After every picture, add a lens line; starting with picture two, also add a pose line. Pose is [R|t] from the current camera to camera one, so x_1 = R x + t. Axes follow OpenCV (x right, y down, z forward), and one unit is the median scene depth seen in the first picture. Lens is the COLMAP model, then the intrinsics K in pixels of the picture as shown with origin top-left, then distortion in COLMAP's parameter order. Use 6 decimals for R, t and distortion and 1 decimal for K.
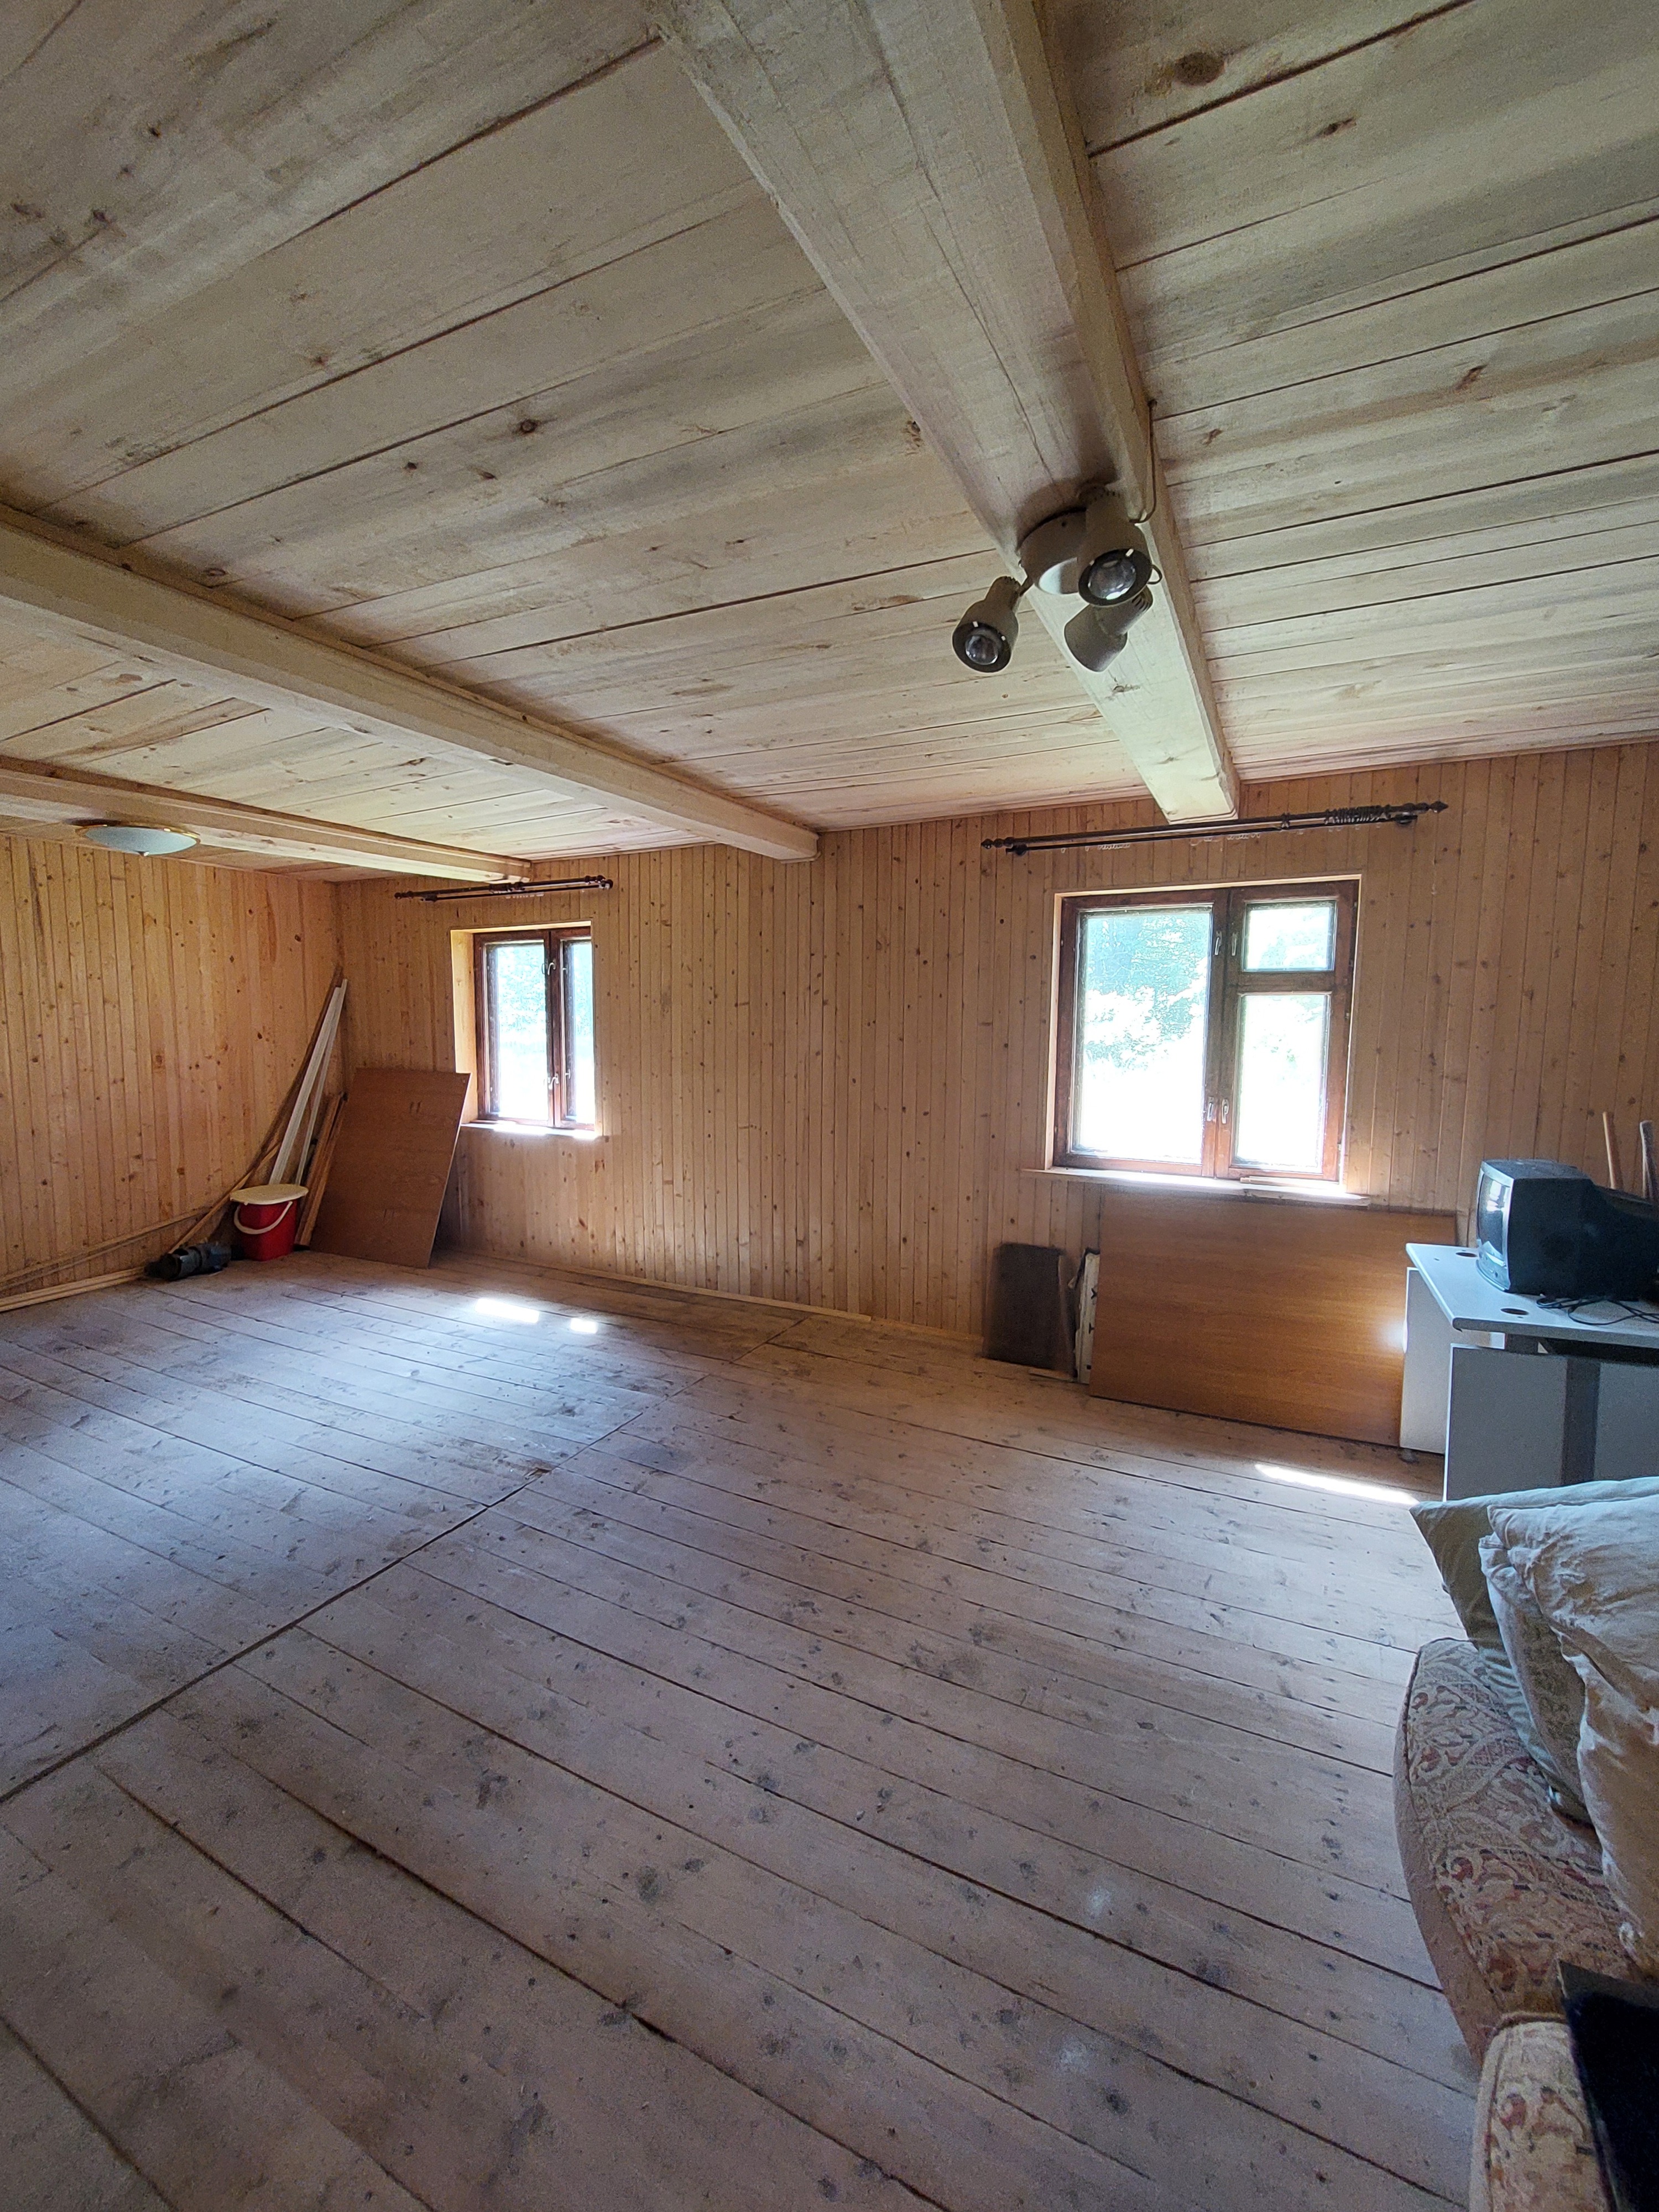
lens RADIAL K [[885.9, 0, 844.1], [0, 885.9, 1103.9], [0, 0, 1]] dist [-0.007889, -0.002125]
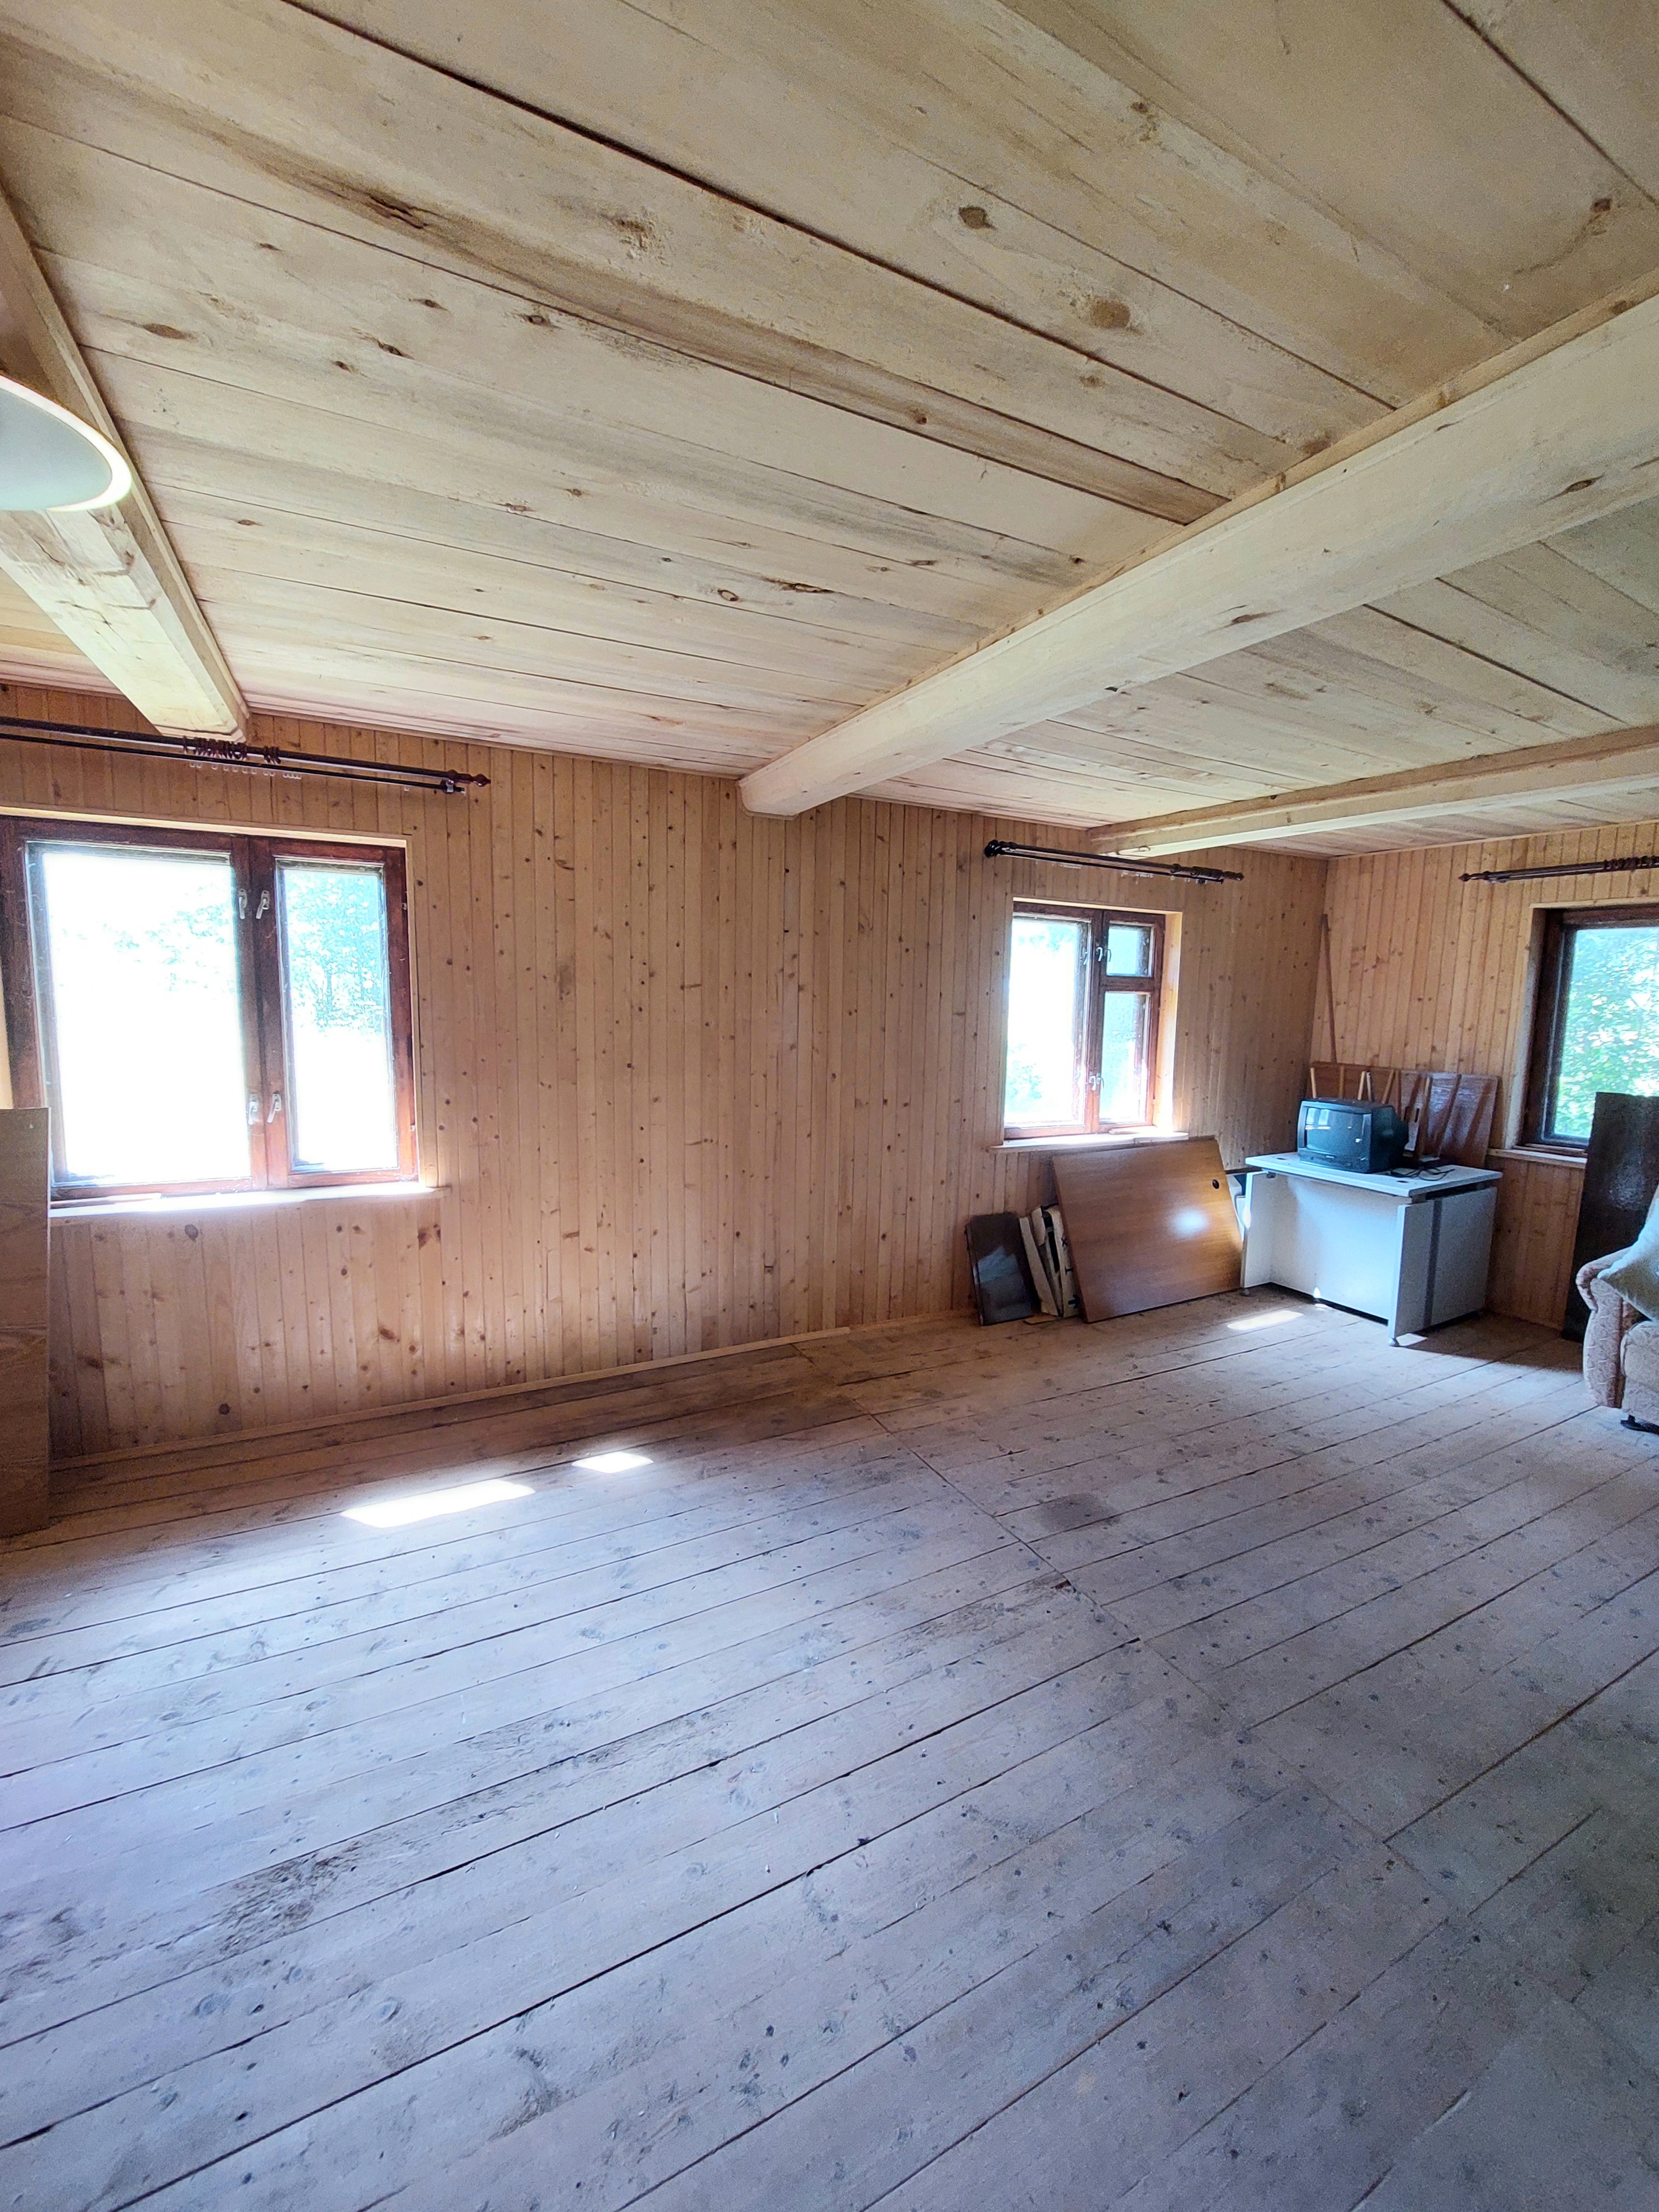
lens RADIAL K [[885.9, 0, 849.2], [0, 885.9, 1103.9], [0, 0, 1]] dist [-0.007889, -0.002125]
pose [[0.580808, -0.088084, 0.809261, -0.789376], [0.055254, 0.996102, 0.068765, -0.065183], [-0.812163, 0.004776, 0.583411, 0.508107]]
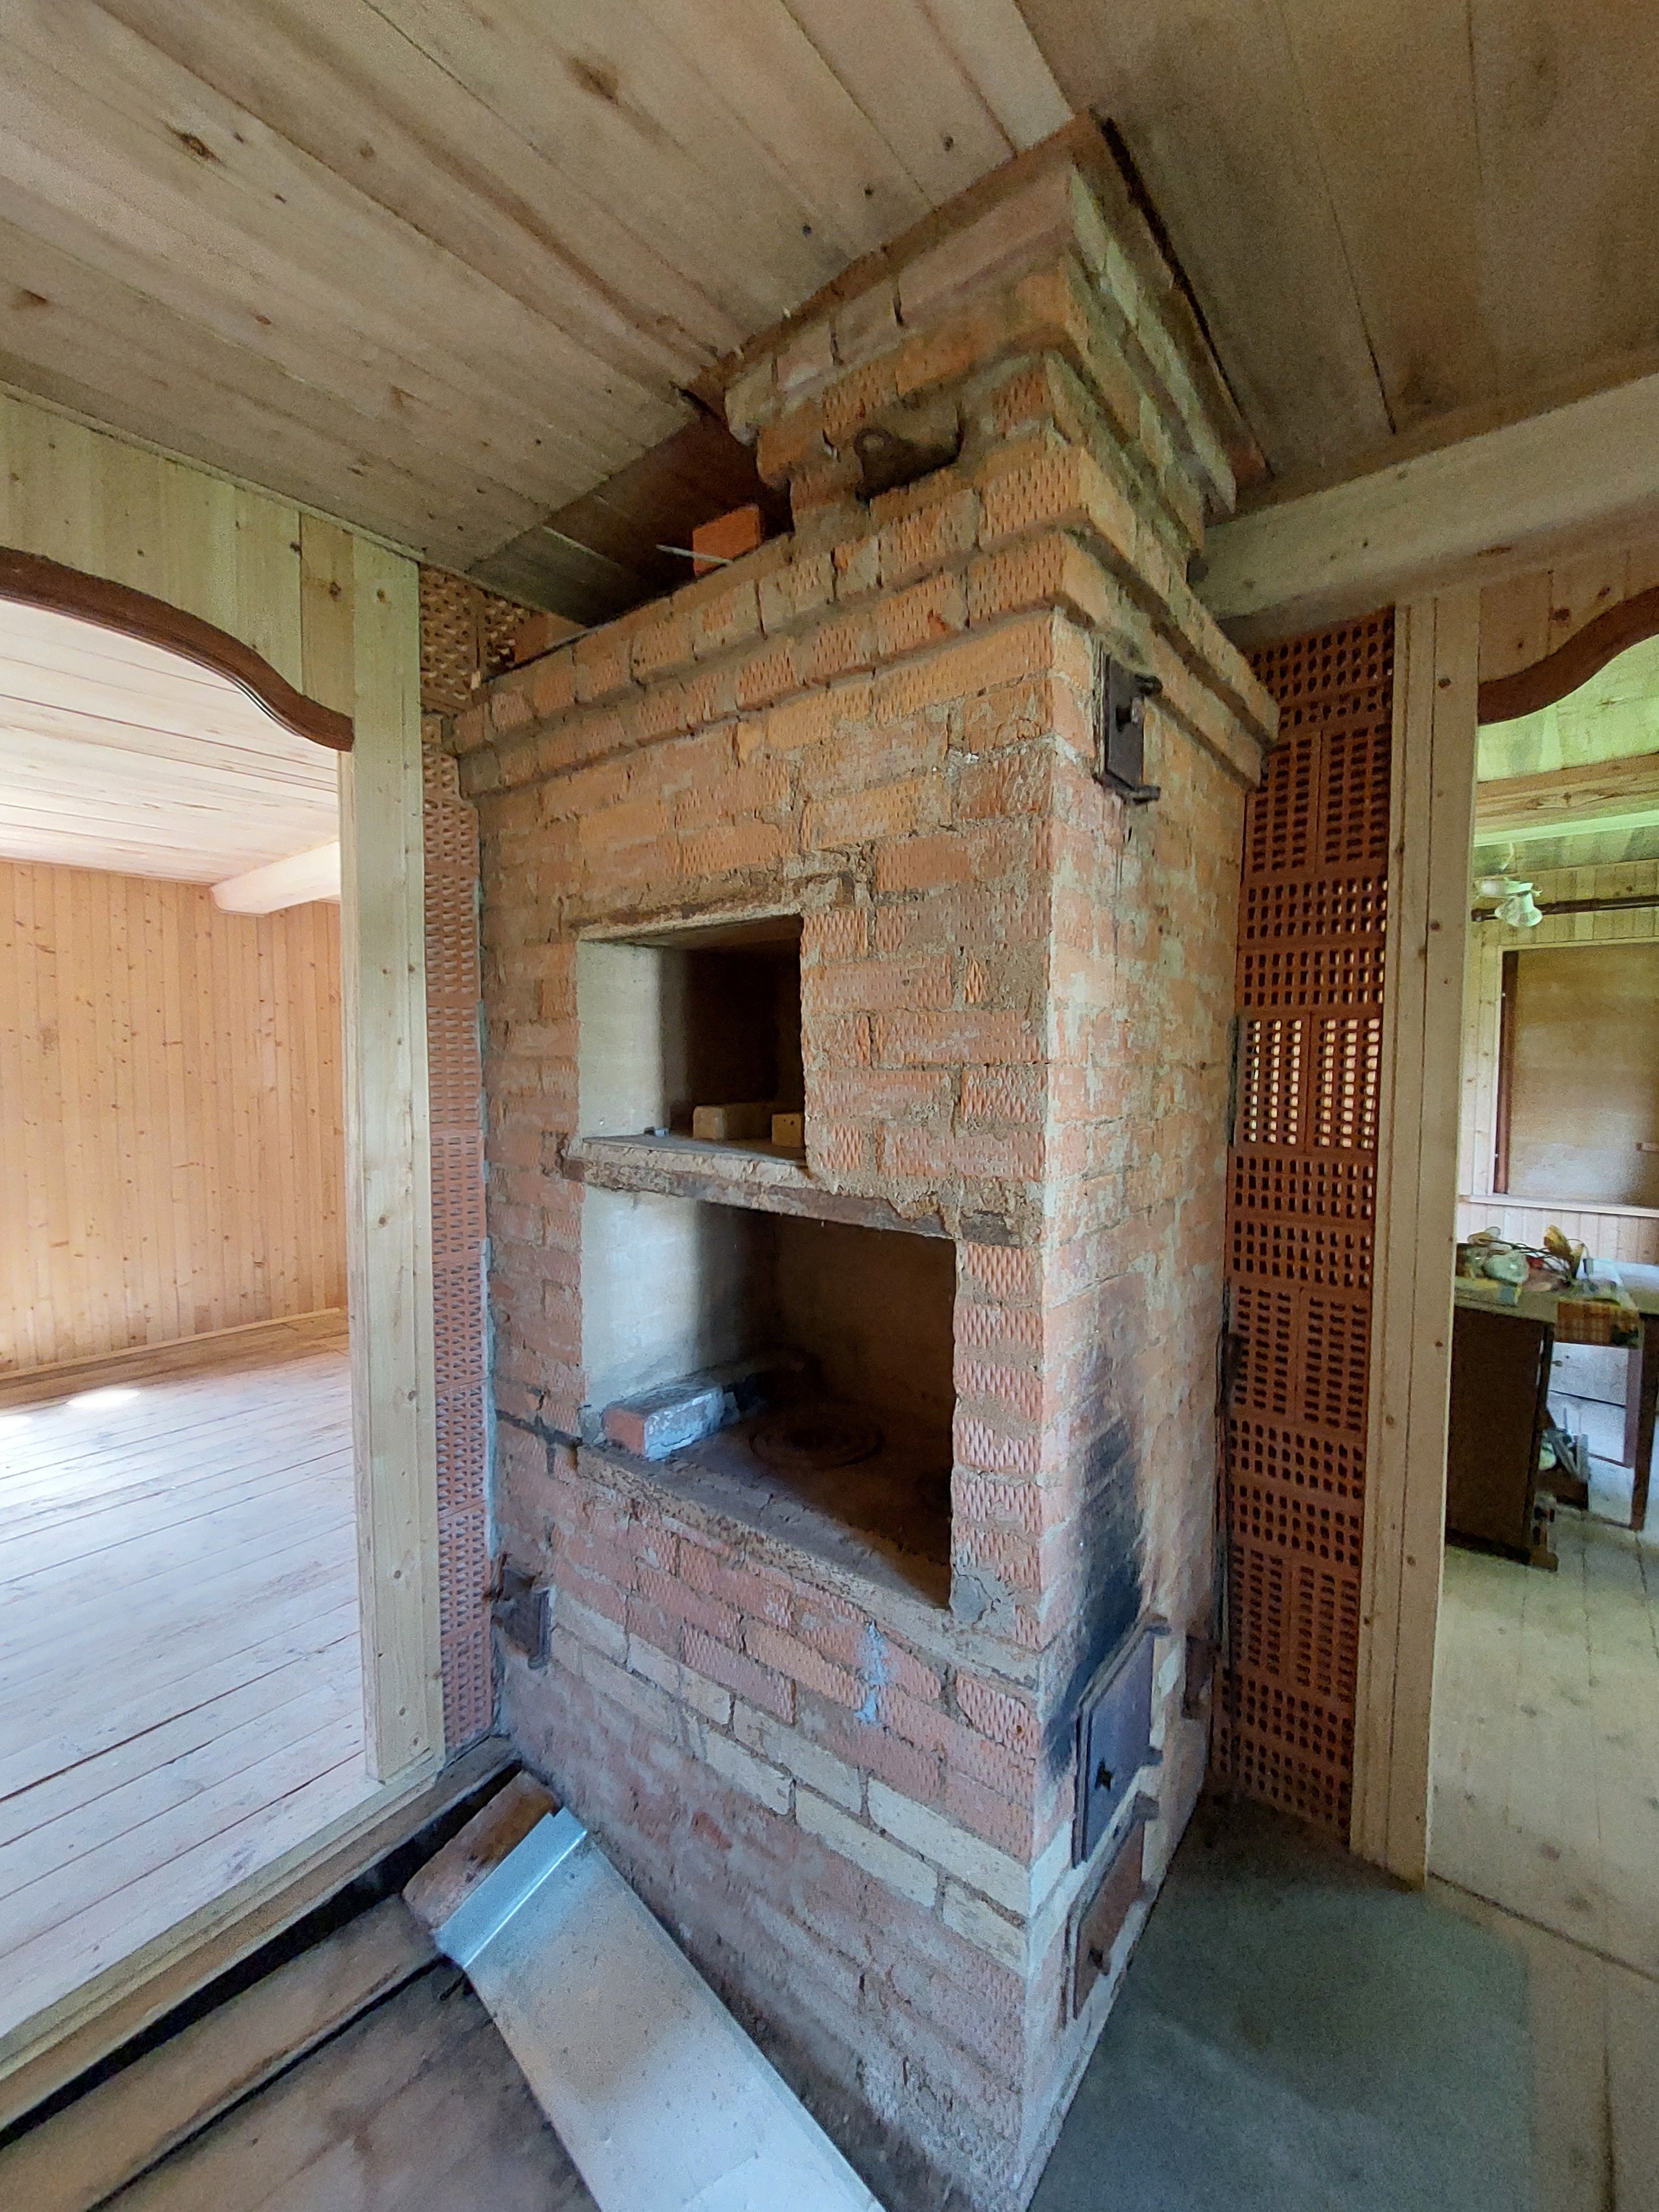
lens RADIAL K [[885.9, 0, 854.4], [0, 885.9, 1115.3], [0, 0, 1]] dist [-0.007889, -0.002125]
pose [[0.209766, -0.056207, 0.976135, -1.089101], [0.091233, 0.995116, 0.037695, 0.001147], [-0.973486, 0.081149, 0.213870, 0.052610]]
